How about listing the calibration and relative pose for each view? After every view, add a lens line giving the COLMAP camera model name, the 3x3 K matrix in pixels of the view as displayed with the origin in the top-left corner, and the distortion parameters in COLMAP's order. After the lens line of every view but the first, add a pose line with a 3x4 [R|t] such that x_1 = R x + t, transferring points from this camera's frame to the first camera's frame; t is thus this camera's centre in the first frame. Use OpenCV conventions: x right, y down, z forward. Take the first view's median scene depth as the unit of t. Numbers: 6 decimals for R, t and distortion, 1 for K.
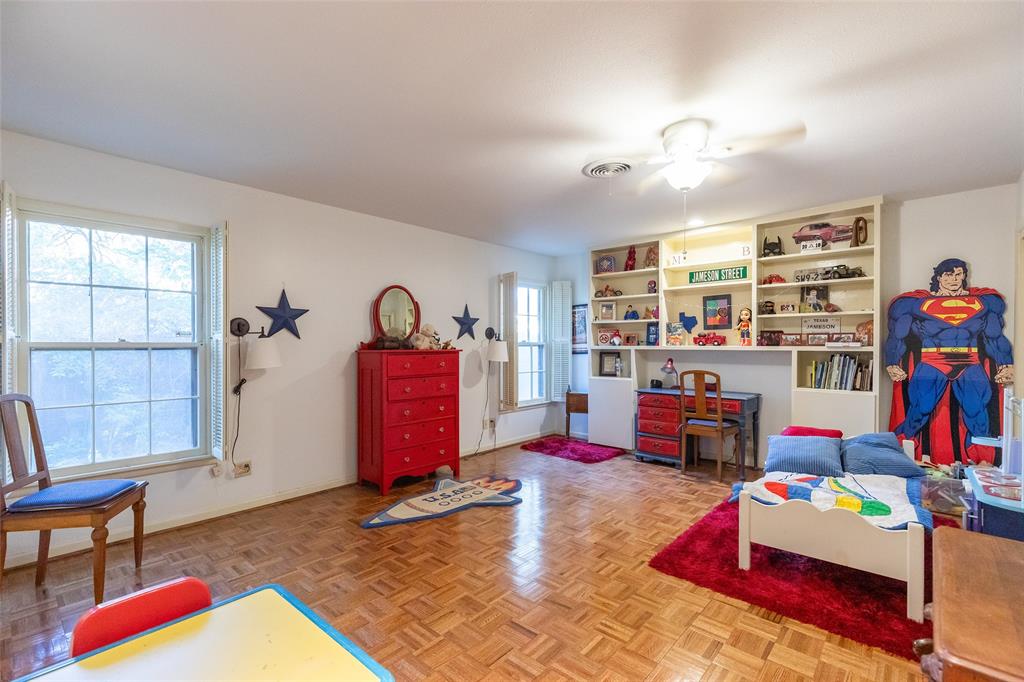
lens RADIAL K [[457.8, 0, 505.8], [0, 457.8, 347.4], [0, 0, 1]] dist [0.004513, 0.000729]
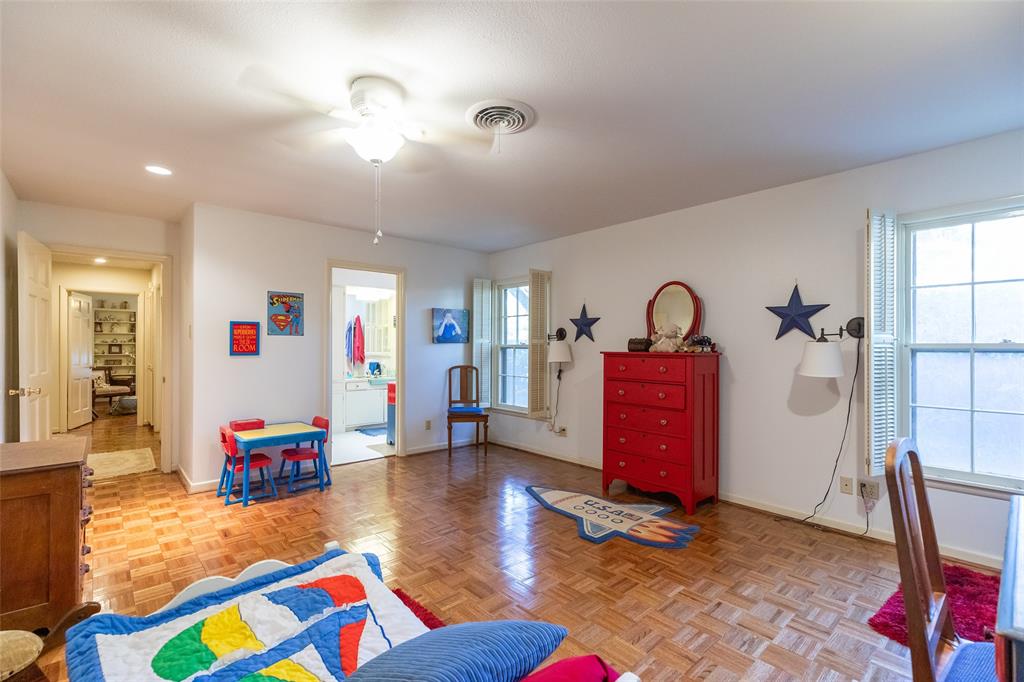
lens RADIAL K [[457.8, 0, 505.8], [0, 457.8, 347.4], [0, 0, 1]] dist [0.004513, 0.000729]
pose [[-0.105856, 0.006459, -0.994360, 0.794683], [-0.008947, 0.999932, 0.007448, -0.009936], [0.994341, 0.009685, -0.105791, 0.868698]]
